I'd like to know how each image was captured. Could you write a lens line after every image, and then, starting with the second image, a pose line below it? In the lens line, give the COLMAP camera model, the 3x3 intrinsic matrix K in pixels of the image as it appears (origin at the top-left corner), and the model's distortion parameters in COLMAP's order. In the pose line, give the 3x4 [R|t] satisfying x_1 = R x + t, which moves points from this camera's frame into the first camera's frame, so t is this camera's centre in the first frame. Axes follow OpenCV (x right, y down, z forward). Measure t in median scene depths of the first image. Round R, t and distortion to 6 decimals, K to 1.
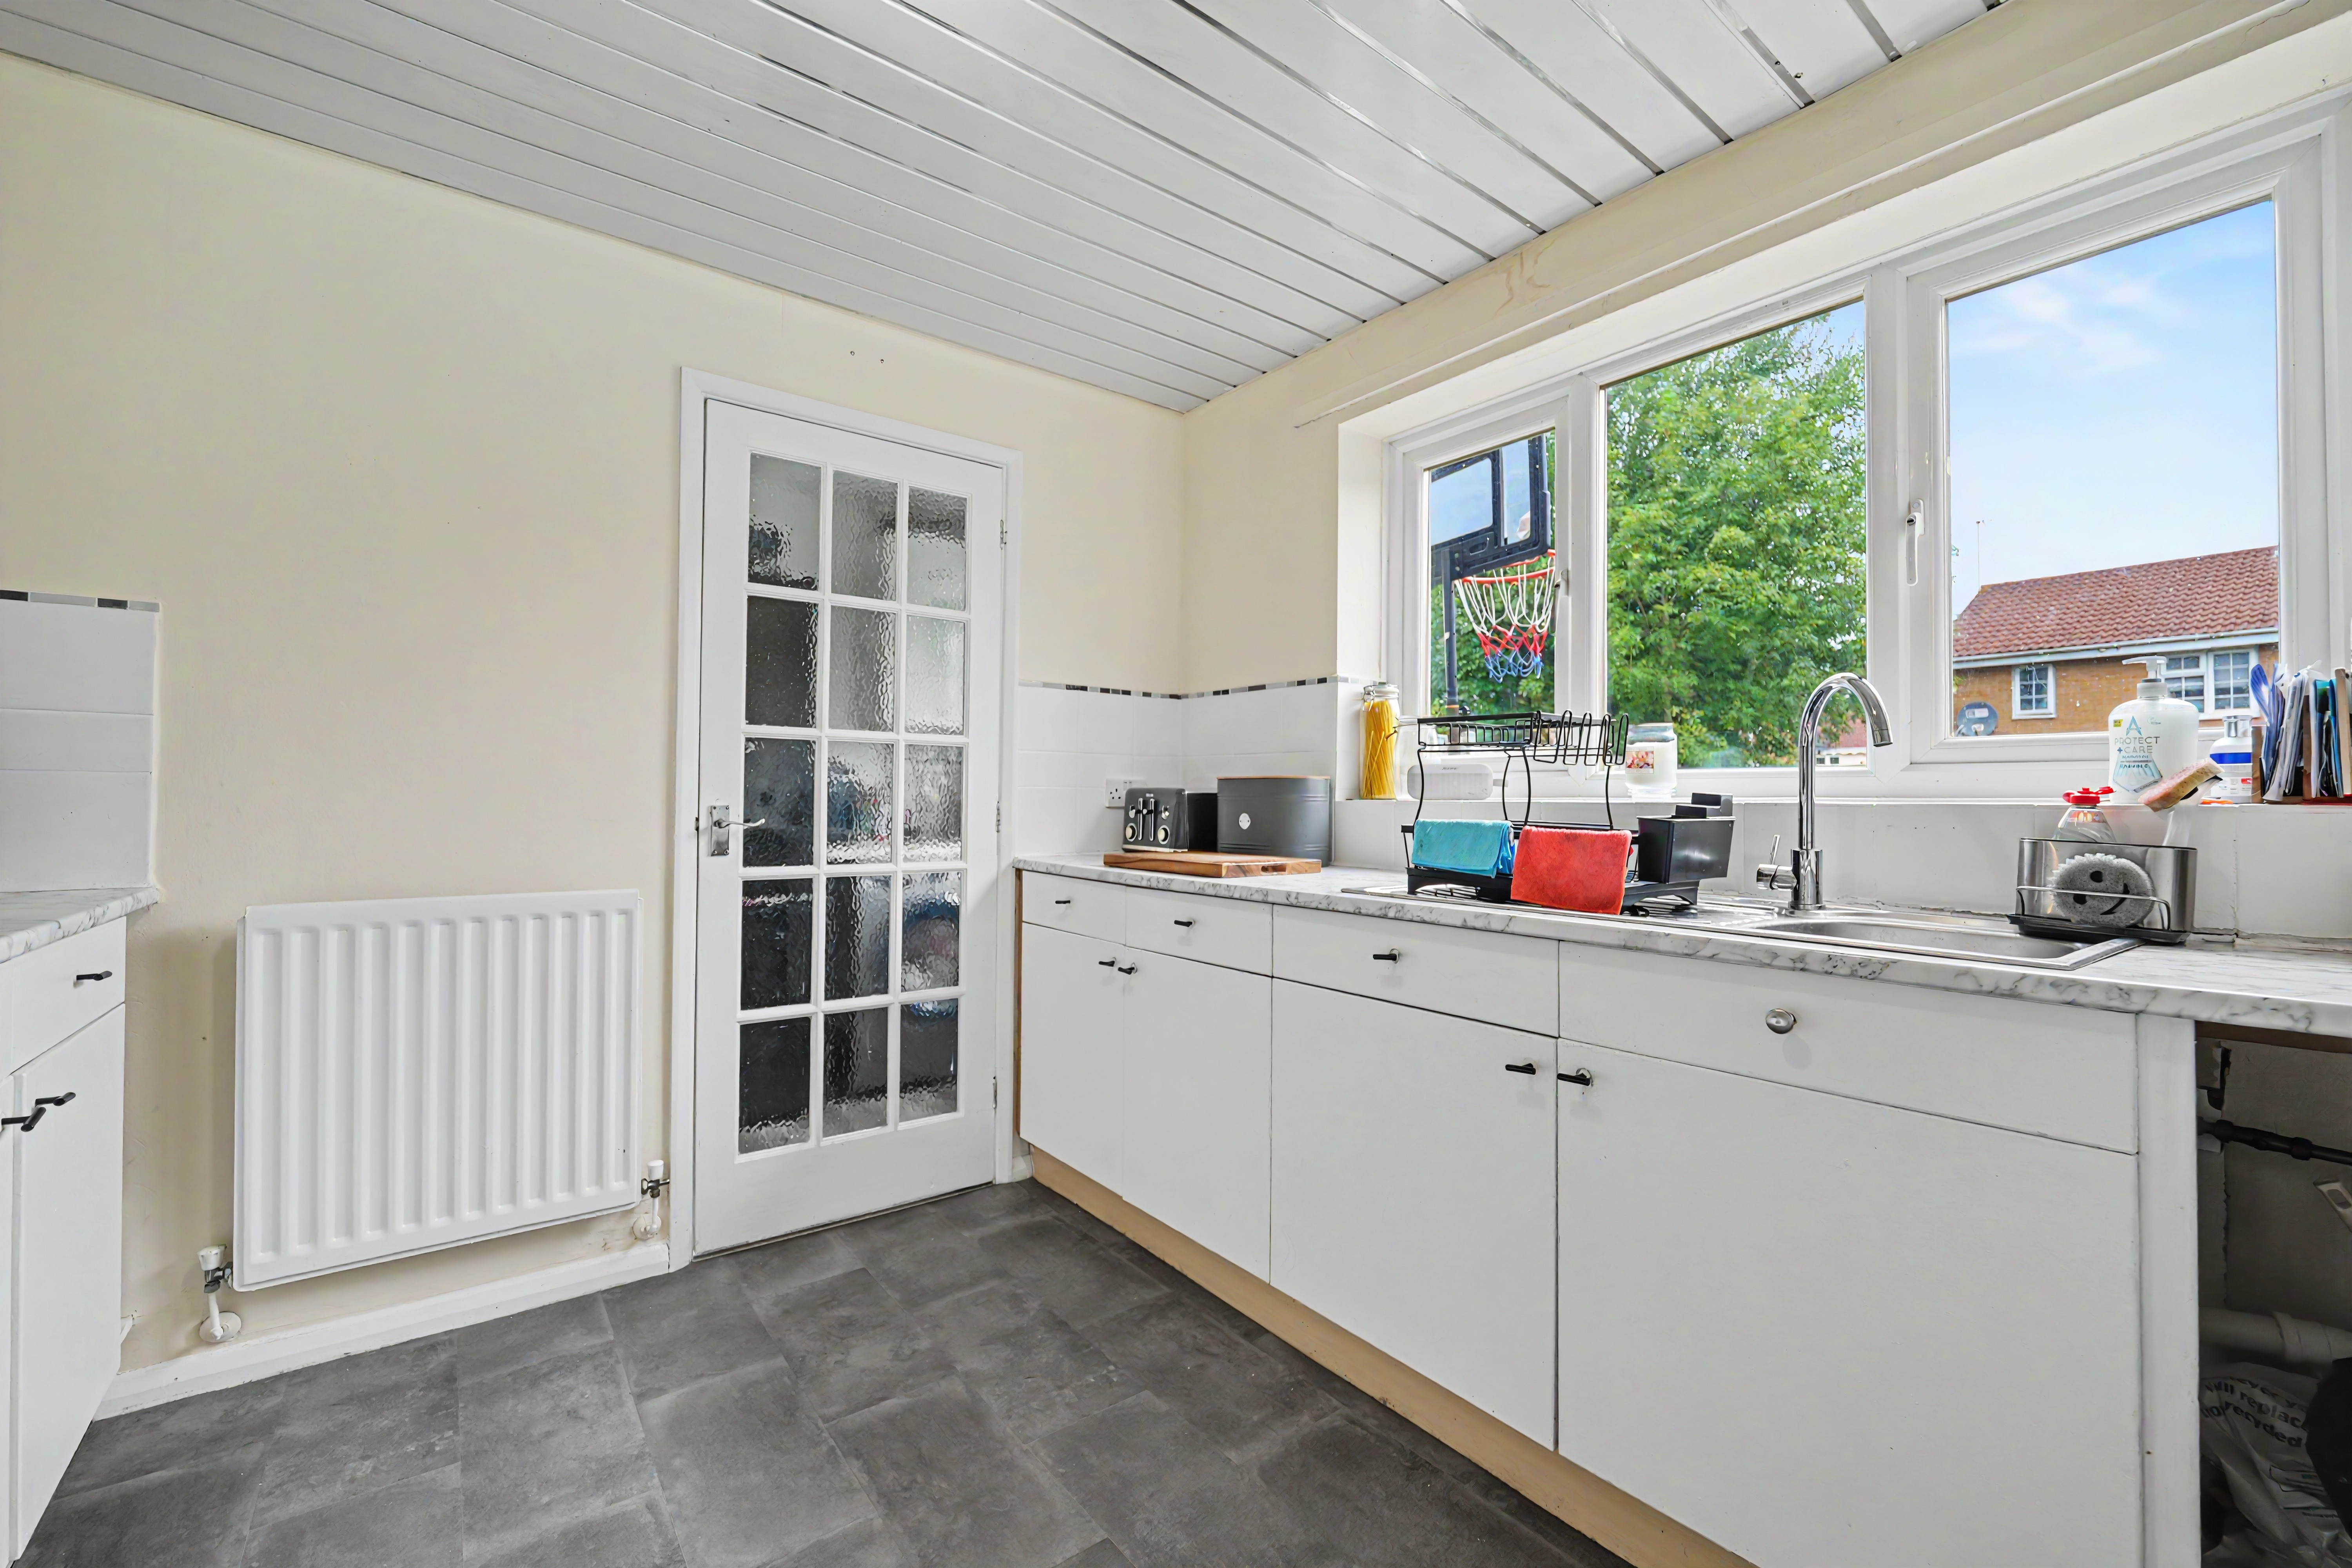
lens RADIAL K [[966.0, 0, 1178.6], [0, 966.0, 787.6], [0, 0, 1]] dist [-0.002521, -0.000001]
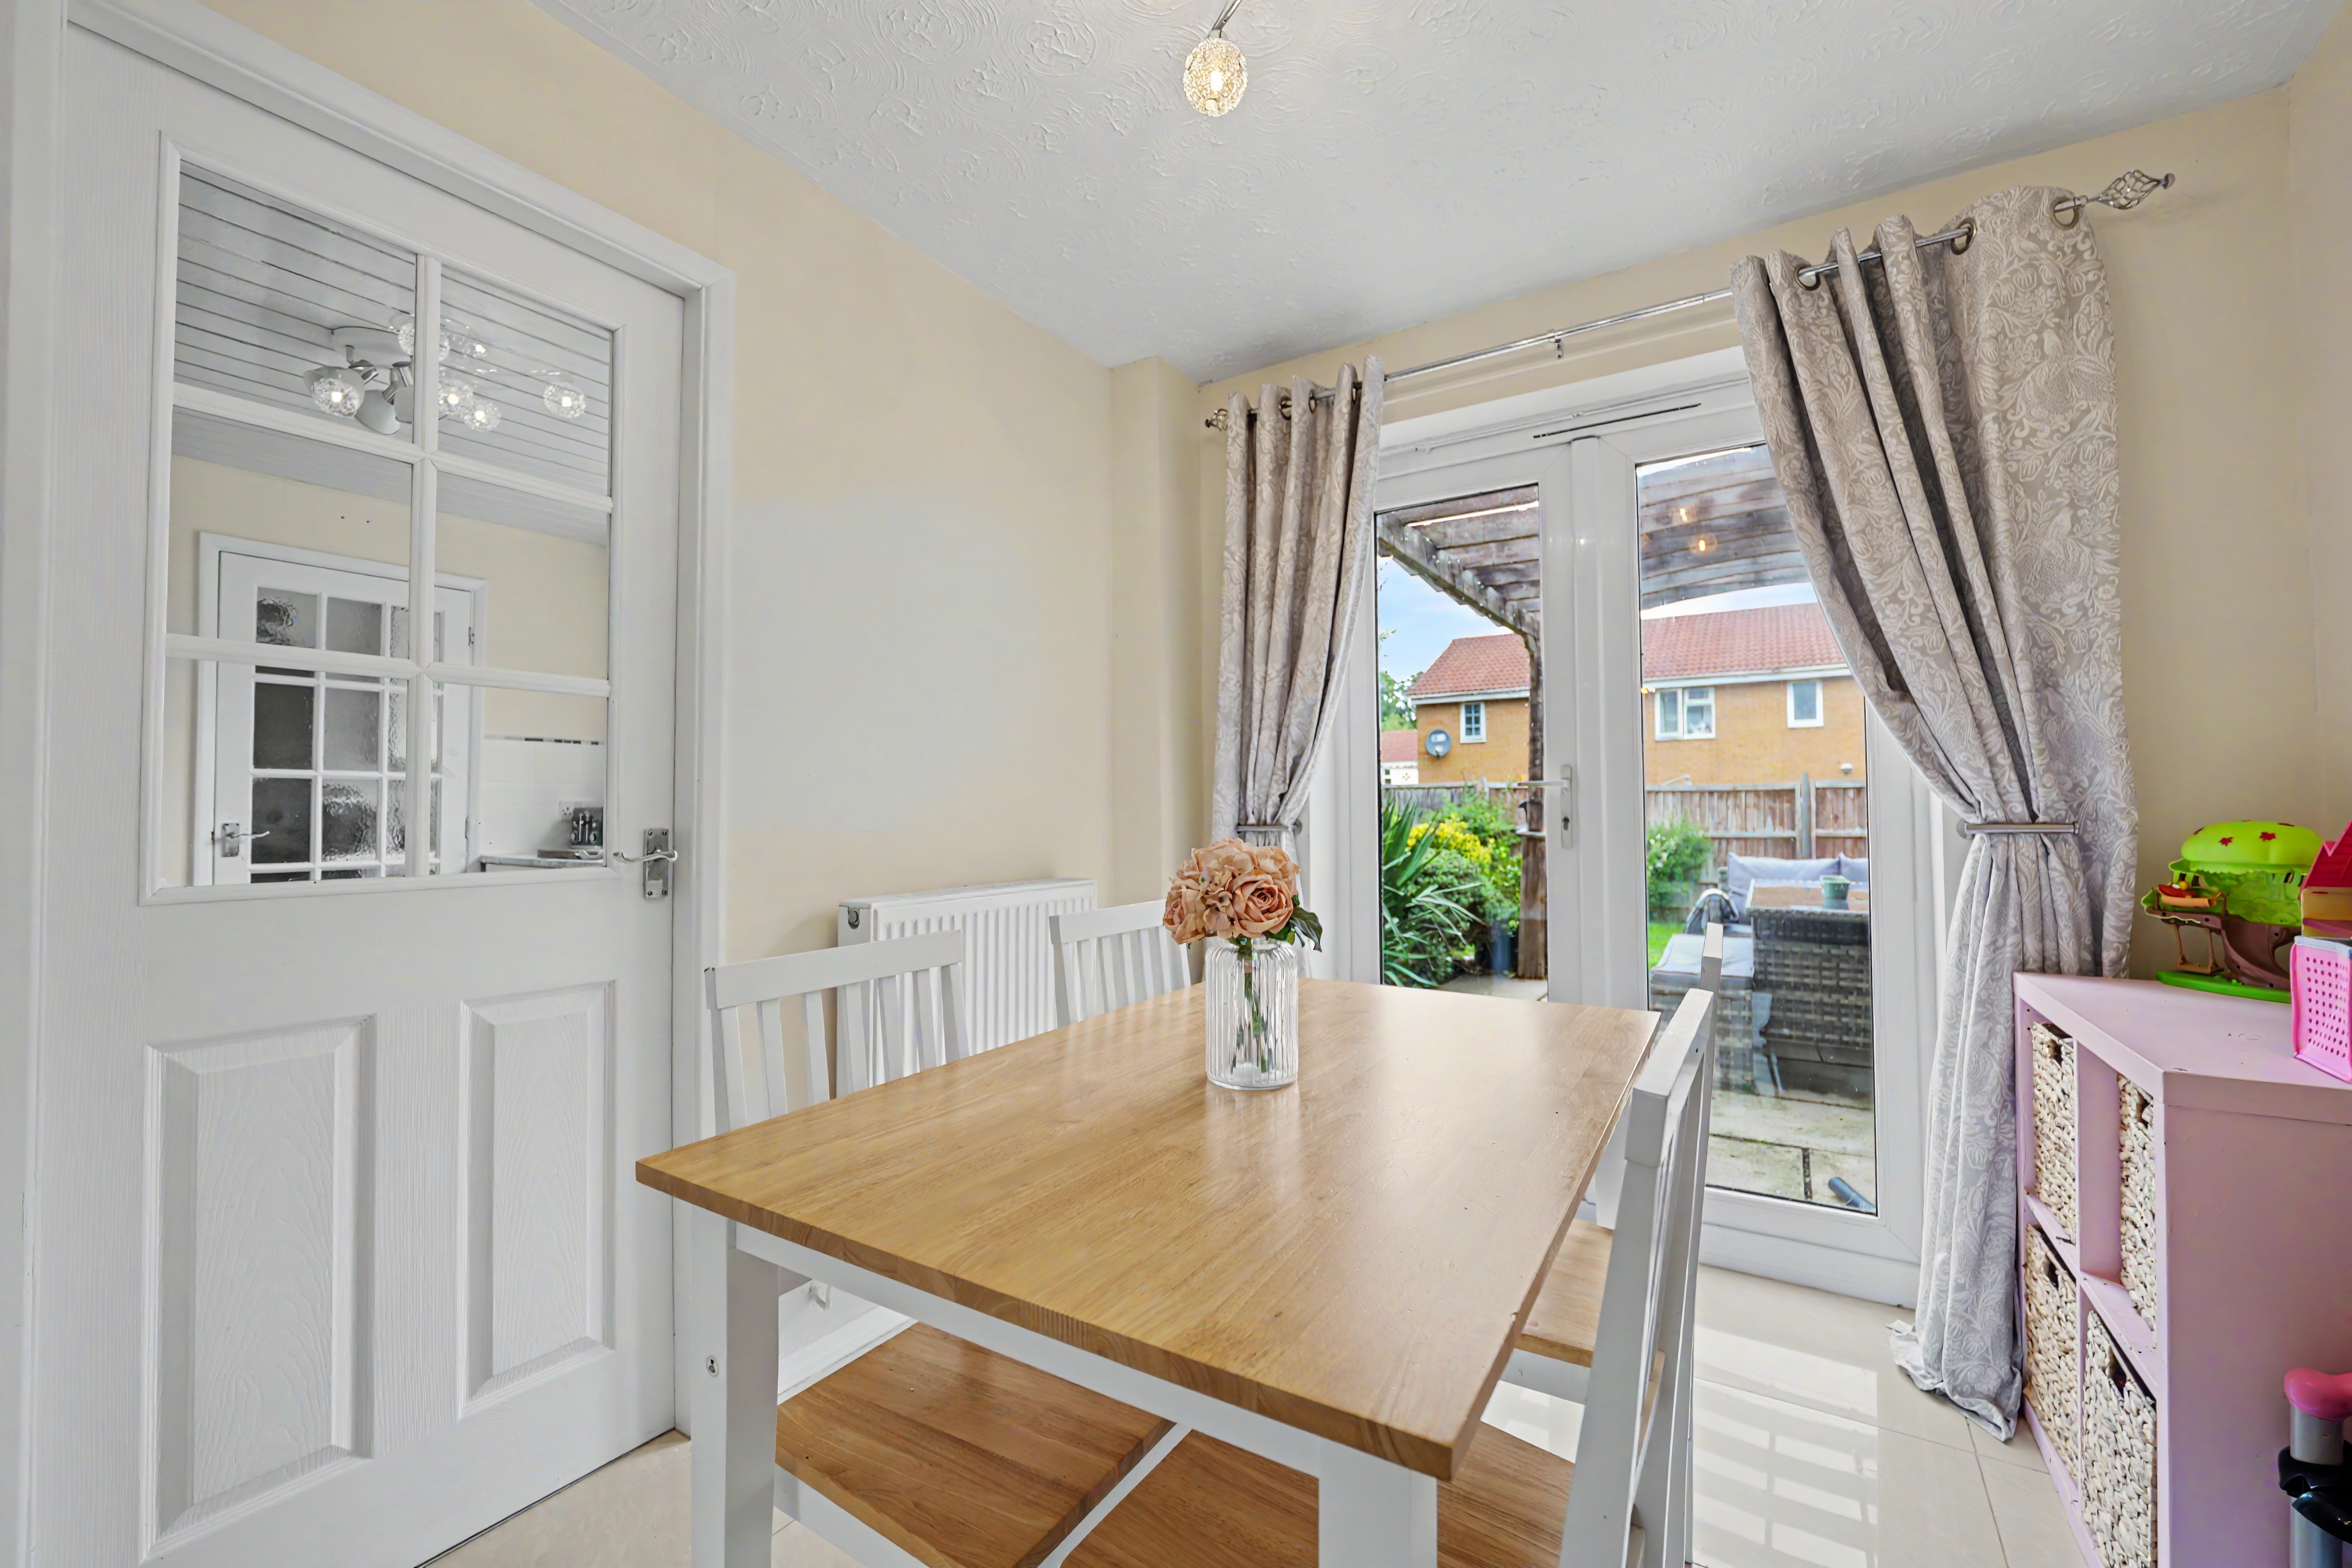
lens RADIAL K [[966.0, 0, 1176.0], [0, 966.0, 786.7], [0, 0, 1]] dist [-0.002521, -0.000001]
pose [[0.940659, -0.004543, 0.339322, 0.308406], [0.008167, 0.999924, -0.009252, -0.009171], [-0.339254, 0.011474, 0.940625, -0.704573]]
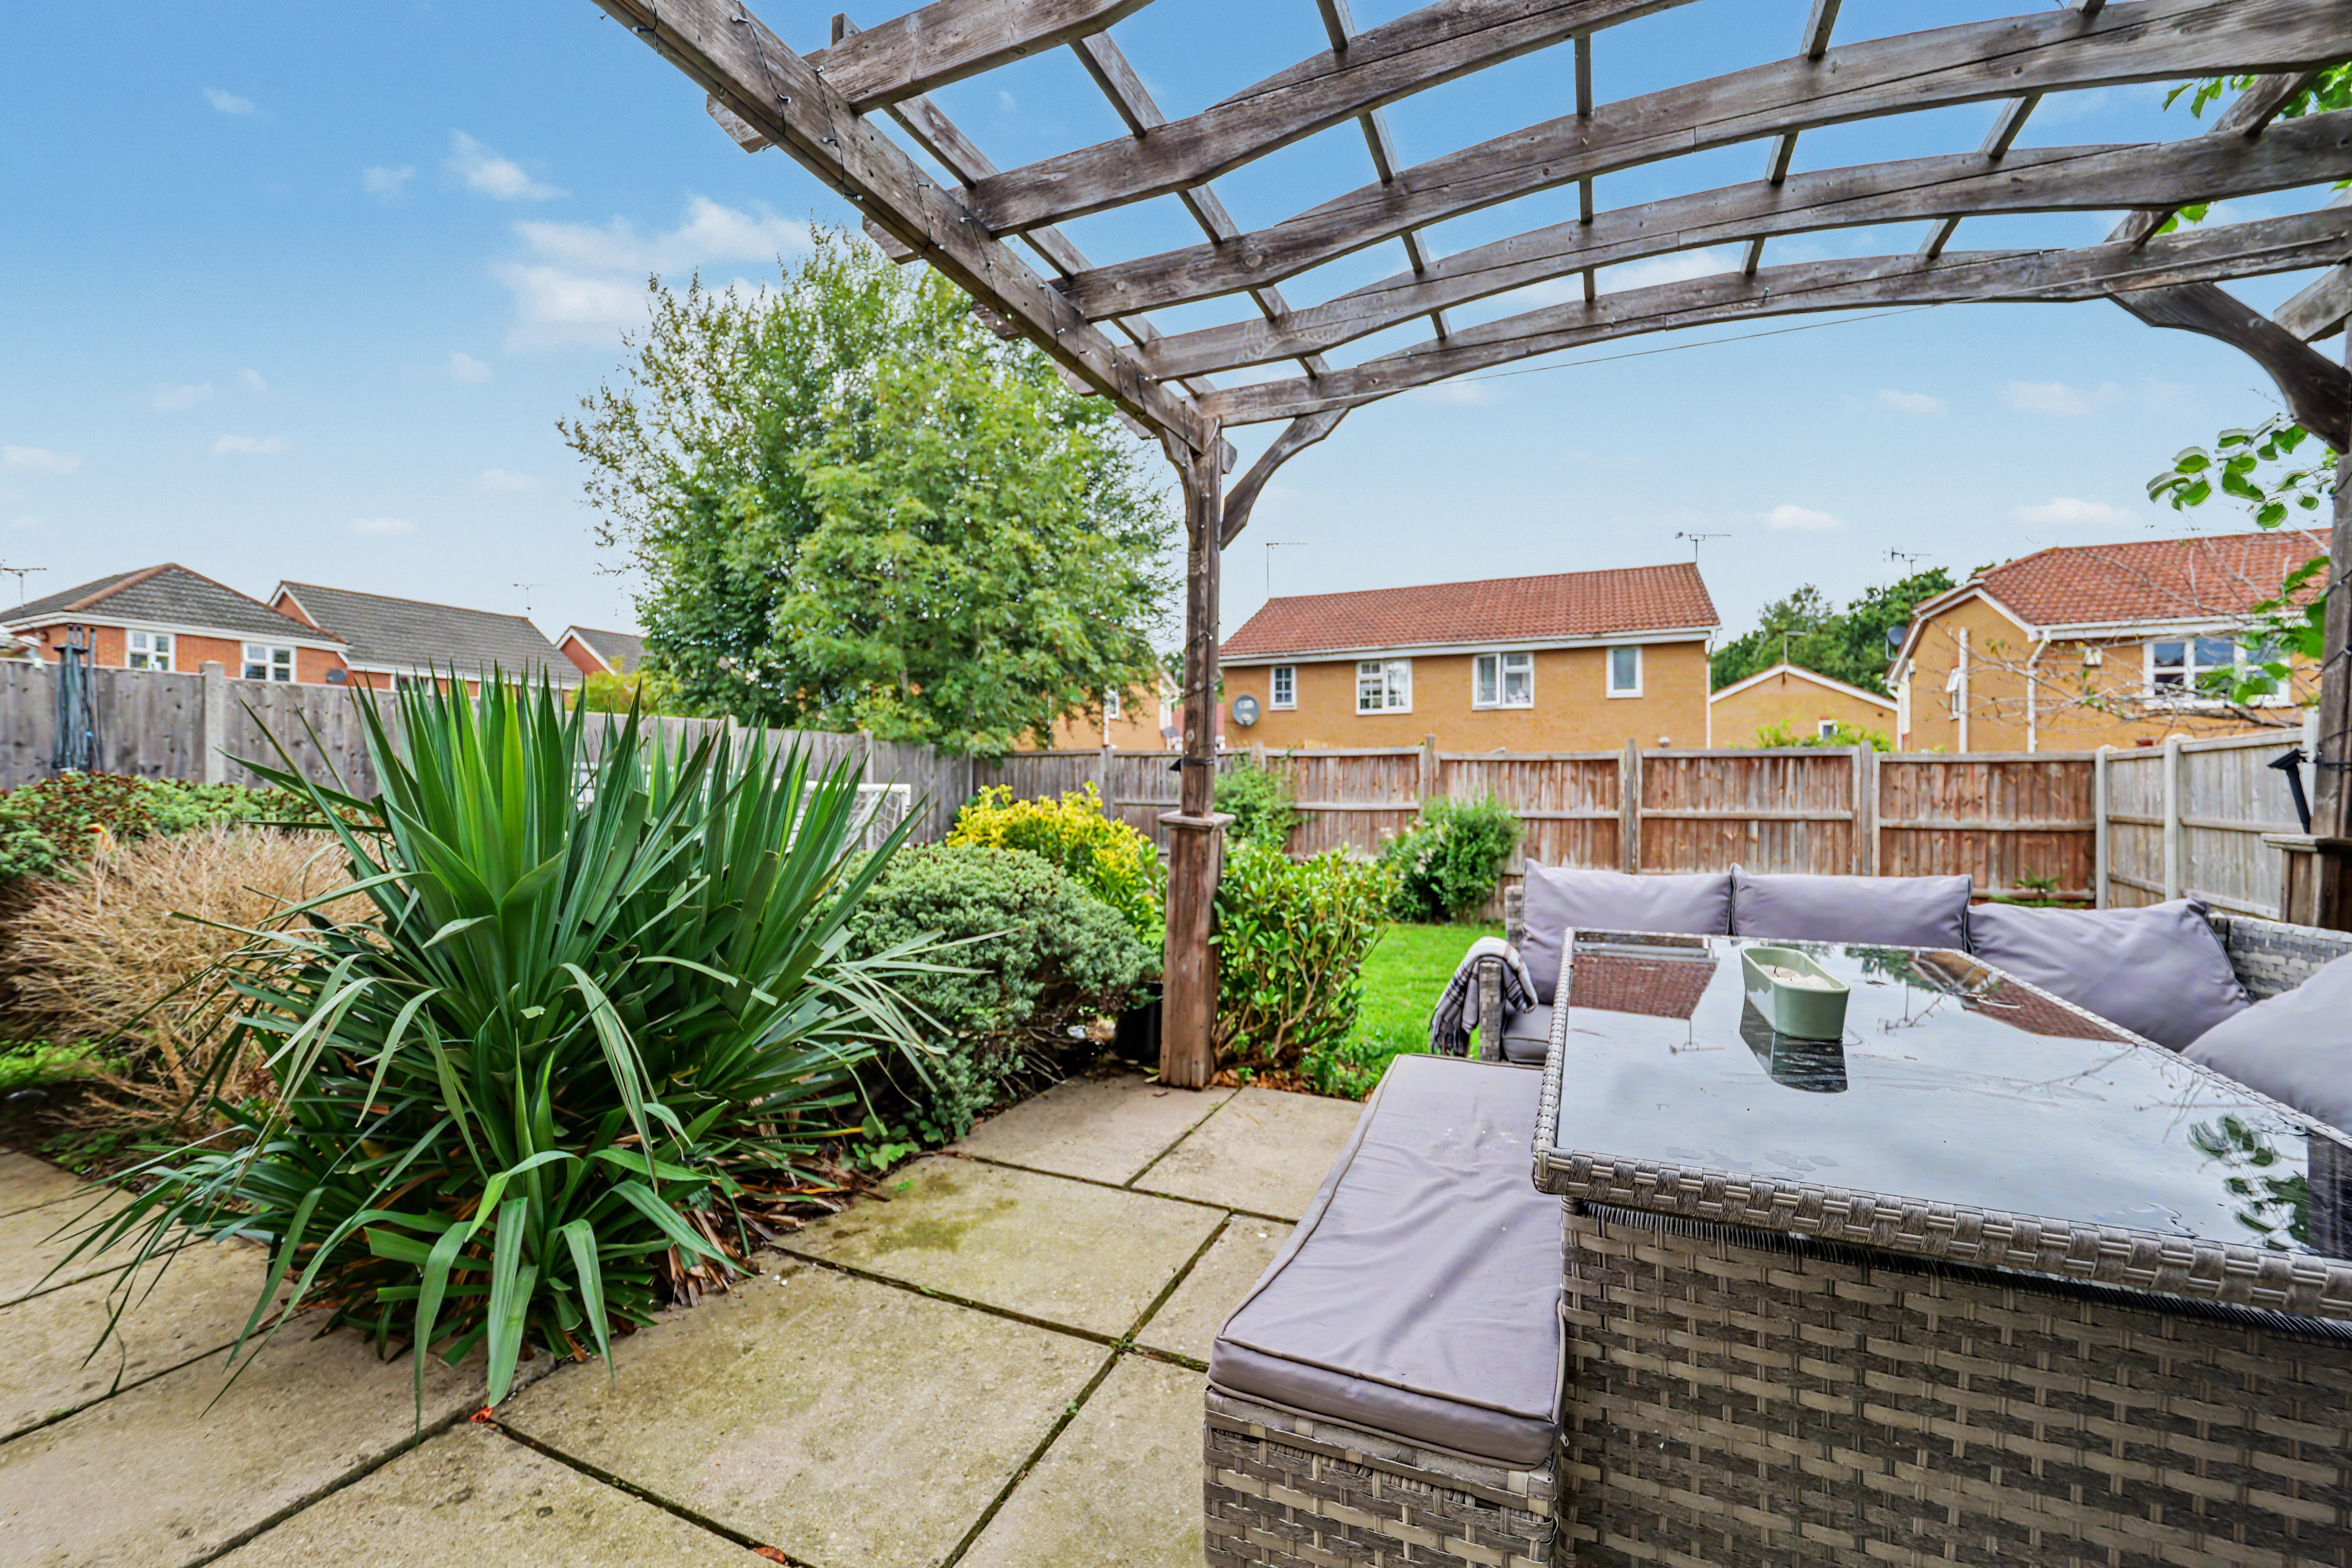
lens RADIAL K [[966.0, 0, 1174.7], [0, 966.0, 786.5], [0, 0, 1]] dist [-0.002521, -0.000001]
pose [[0.879500, -0.008752, 0.475819, 1.221835], [0.001240, 0.999870, 0.016099, 0.024415], [-0.475898, -0.013569, 0.879396, 0.043815]]
